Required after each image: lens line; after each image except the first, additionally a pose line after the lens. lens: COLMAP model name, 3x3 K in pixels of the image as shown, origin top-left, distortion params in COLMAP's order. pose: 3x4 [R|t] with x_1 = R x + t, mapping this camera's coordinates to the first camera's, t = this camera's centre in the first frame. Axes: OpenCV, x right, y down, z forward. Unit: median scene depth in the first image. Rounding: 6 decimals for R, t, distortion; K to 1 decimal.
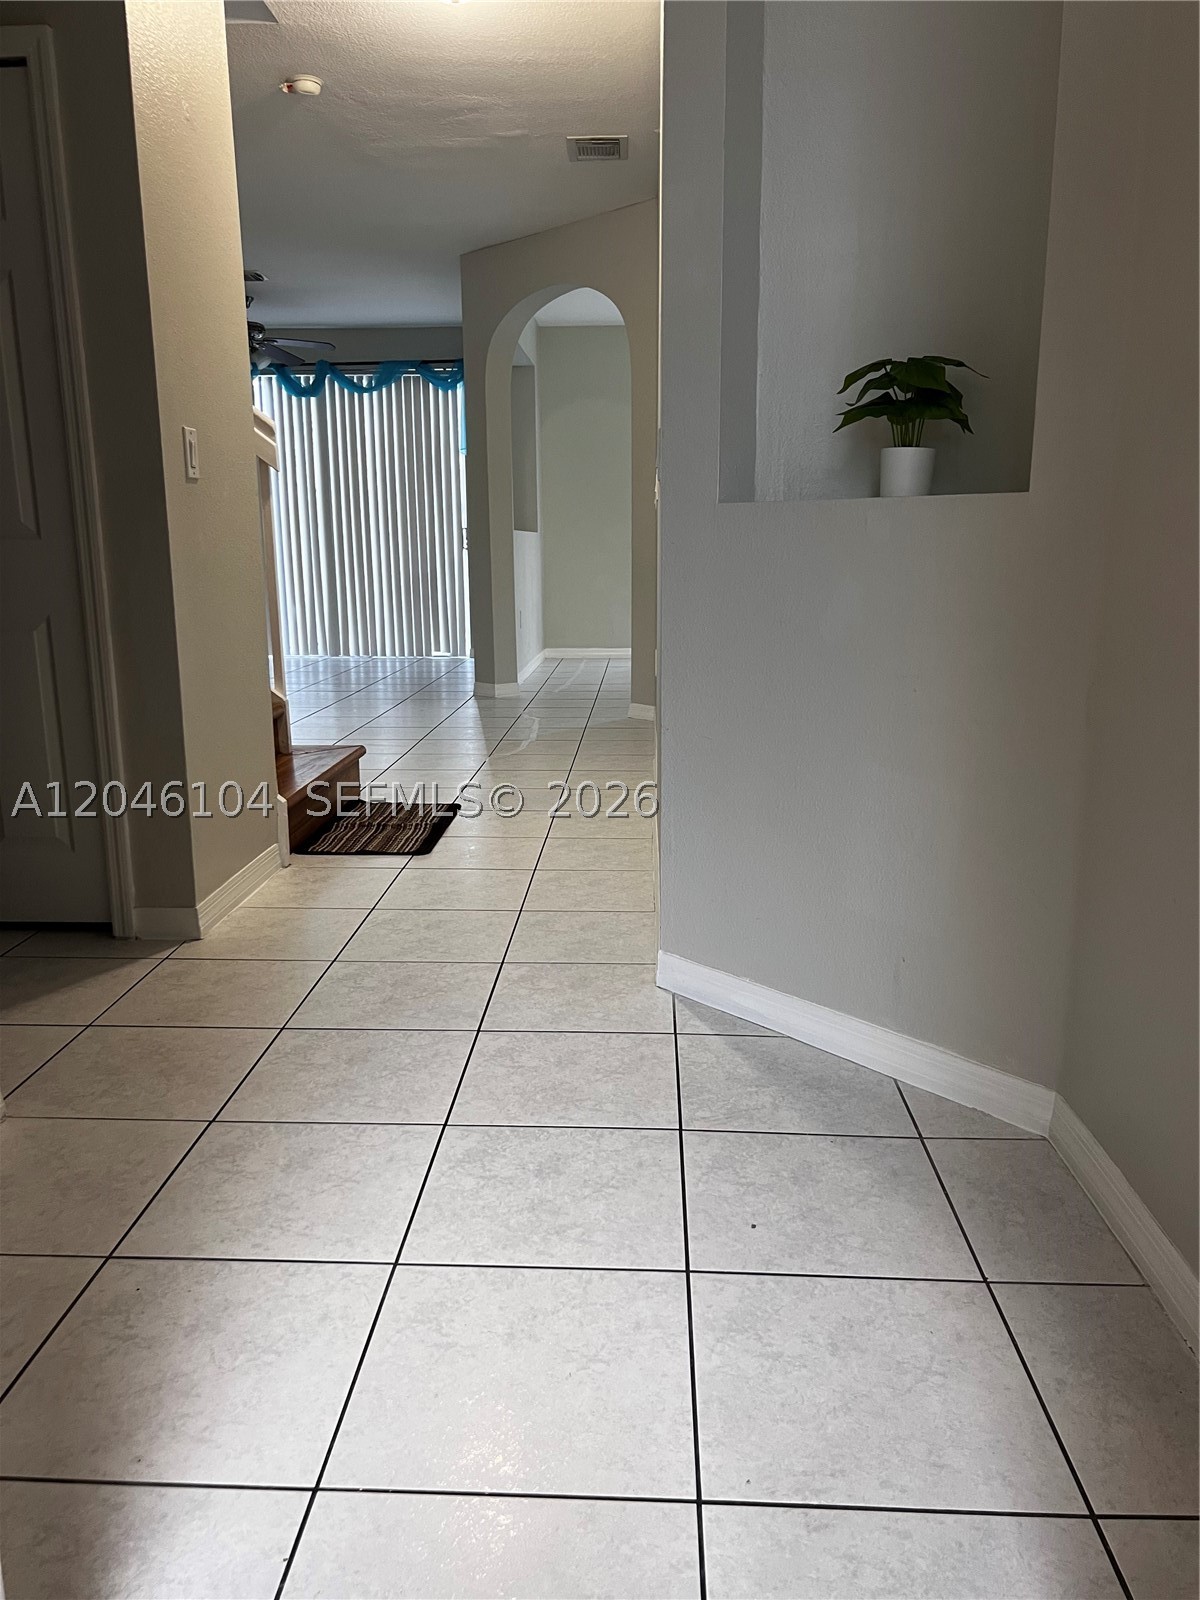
lens RADIAL K [[1187.7, 0, 589.2], [0, 1187.7, 823.3], [0, 0, 1]] dist [0.019666, -0.040247]
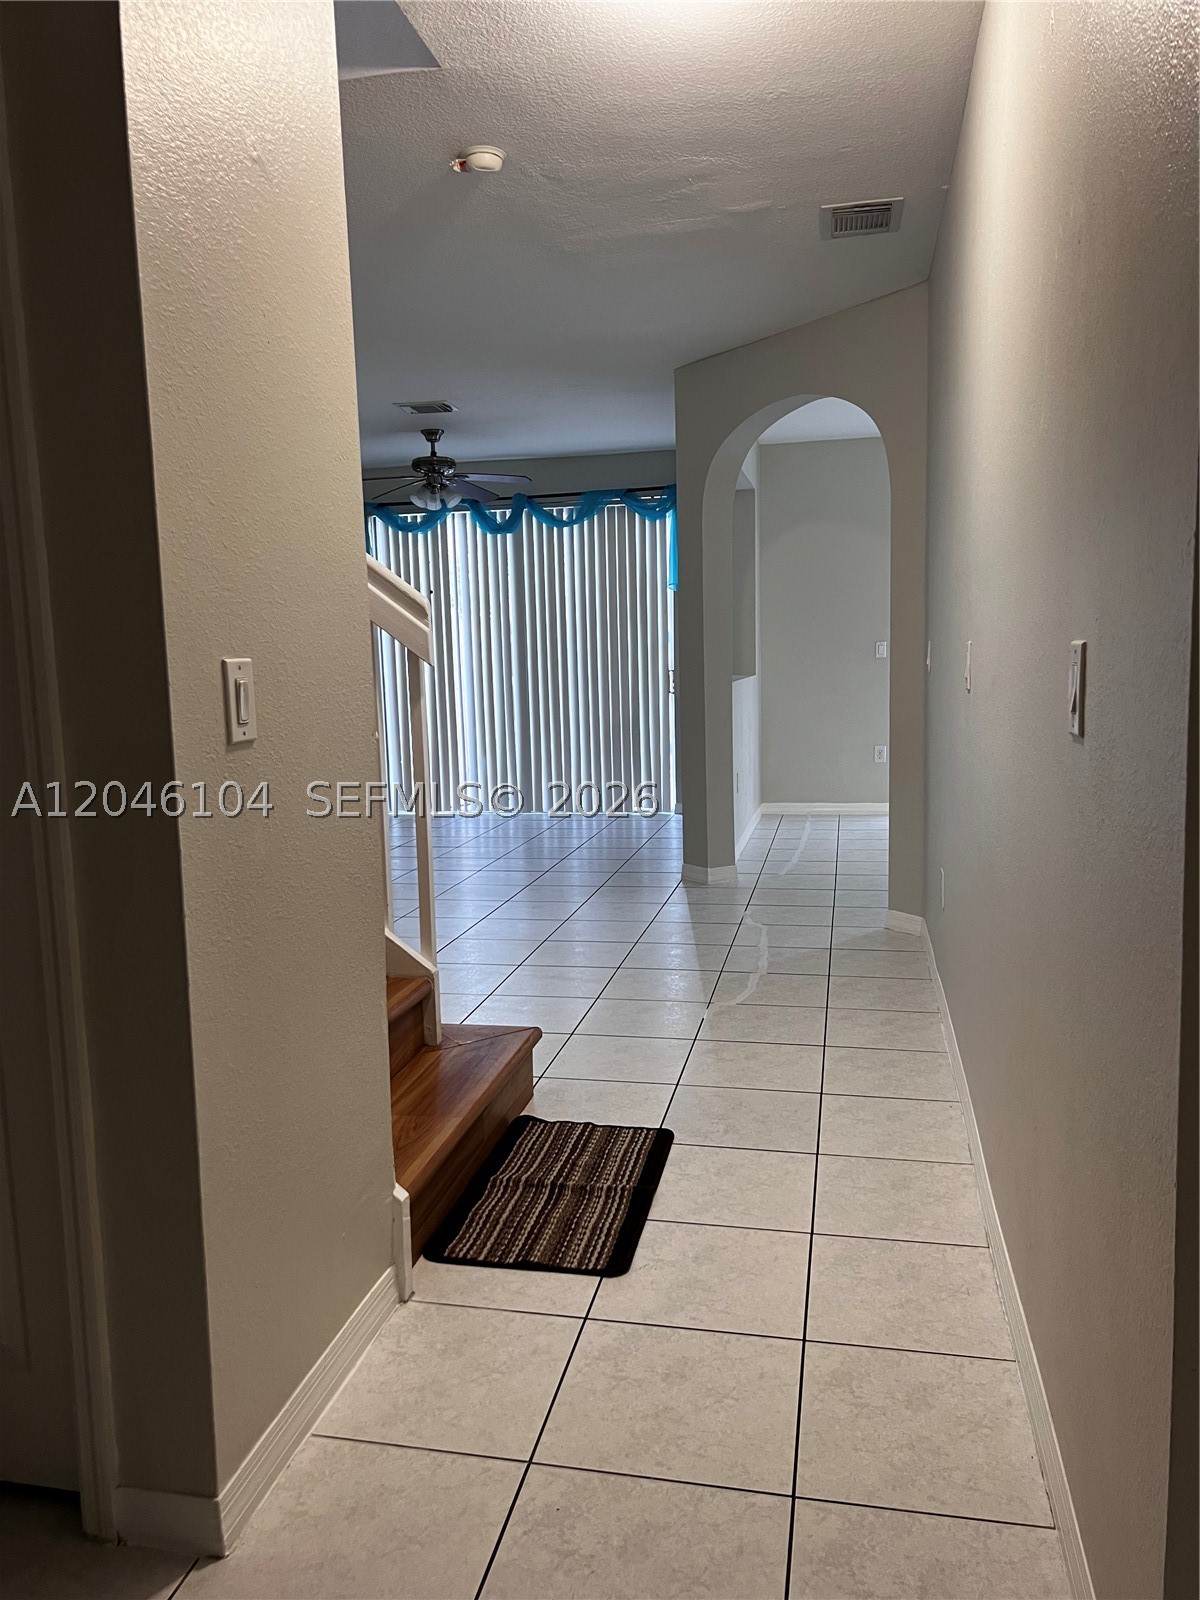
lens RADIAL K [[1187.7, 0, 580.3], [0, 1187.7, 842.2], [0, 0, 1]] dist [0.019666, -0.040247]
pose [[0.984962, 0.005990, -0.172668, -0.021205], [-0.018542, 0.997292, -0.071174, -0.065413], [0.171774, 0.073306, 0.982405, 0.147012]]
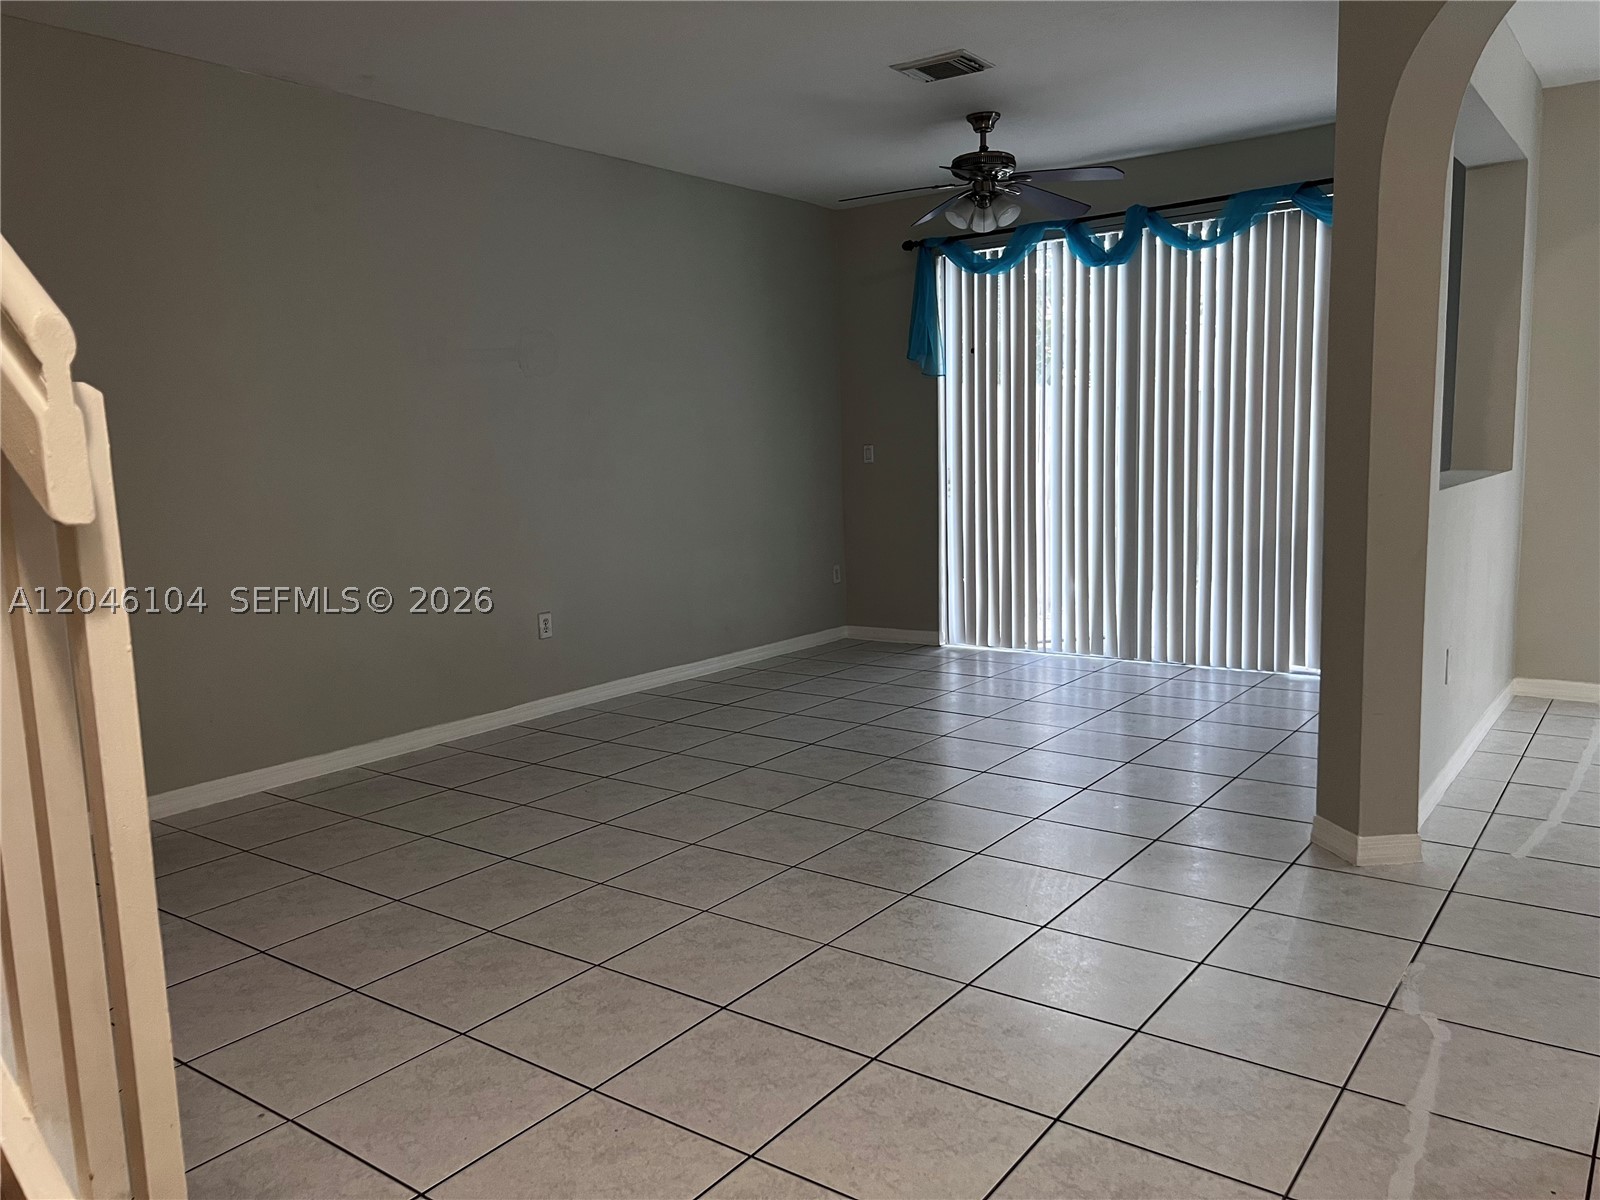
lens RADIAL K [[1187.7, 0, 790.4], [0, 1187.7, 608.3], [0, 0, 1]] dist [0.019666, -0.040247]
pose [[0.824204, 0.050440, -0.564043, -0.006567], [-0.099762, 0.993381, -0.056943, -0.136232], [0.557437, 0.103203, 0.823780, 0.448295]]
